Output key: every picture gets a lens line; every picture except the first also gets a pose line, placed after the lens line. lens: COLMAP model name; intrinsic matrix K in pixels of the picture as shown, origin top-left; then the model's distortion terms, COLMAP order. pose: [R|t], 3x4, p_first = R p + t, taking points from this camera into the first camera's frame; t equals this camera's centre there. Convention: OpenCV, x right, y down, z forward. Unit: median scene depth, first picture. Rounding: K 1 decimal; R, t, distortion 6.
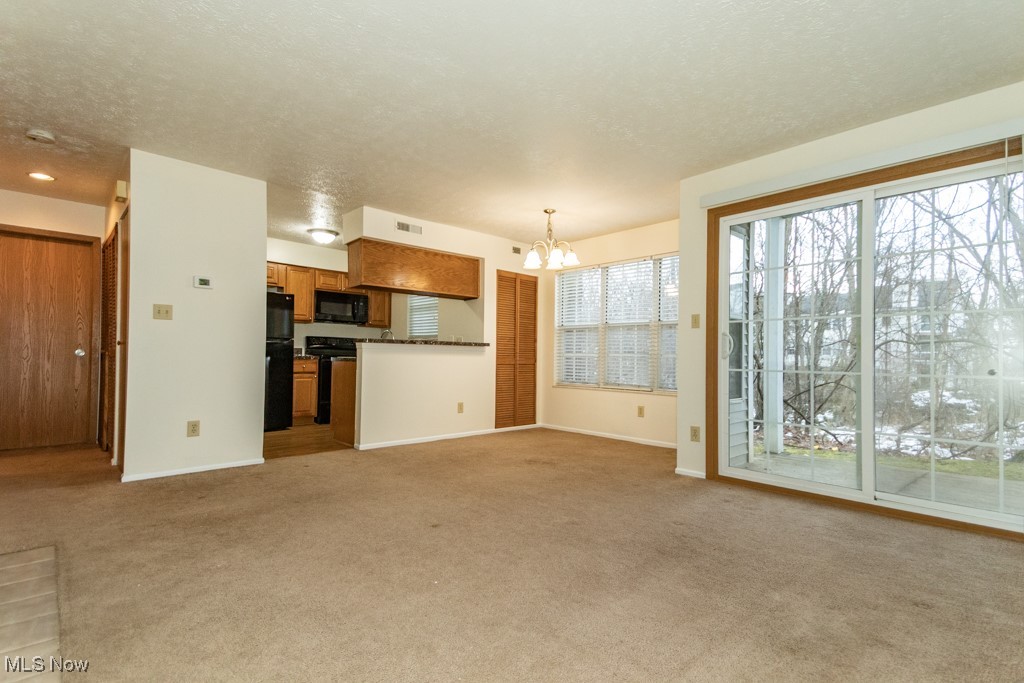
lens RADIAL K [[470.5, 0, 528.0], [0, 470.5, 351.9], [0, 0, 1]] dist [0.000219, -0.000119]
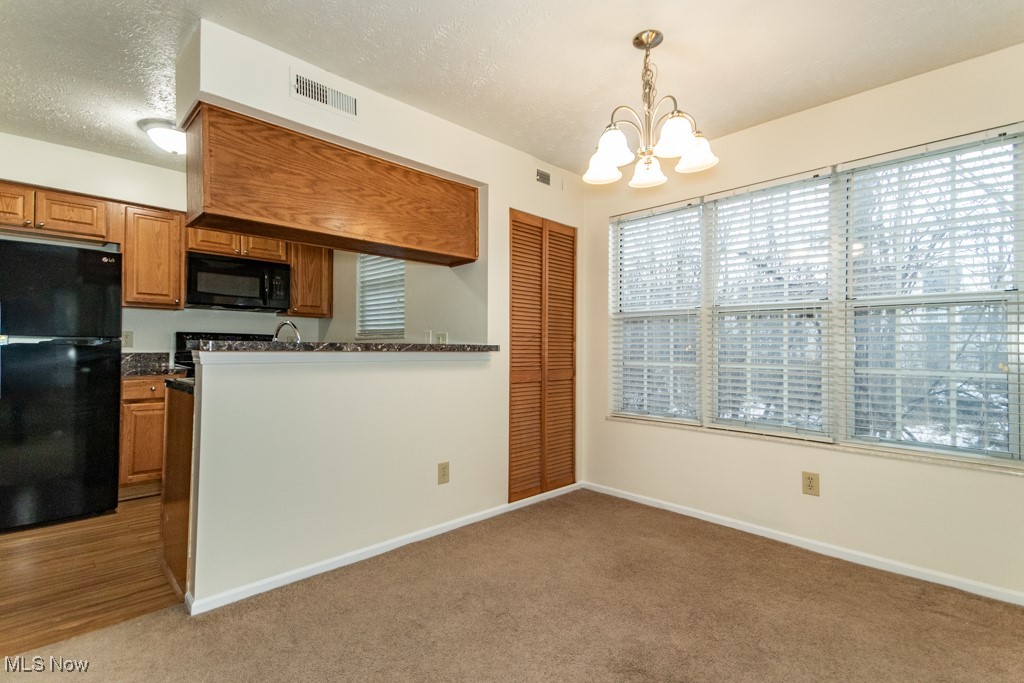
lens RADIAL K [[475.8, 0, 520.1], [0, 475.8, 342.5], [0, 0, 1]] dist [0.053672, -0.026244]
pose [[0.999945, -0.004942, 0.009261, -0.060414], [0.004959, 0.999986, -0.001816, -0.019787], [-0.009252, 0.001862, 0.999955, 0.451742]]
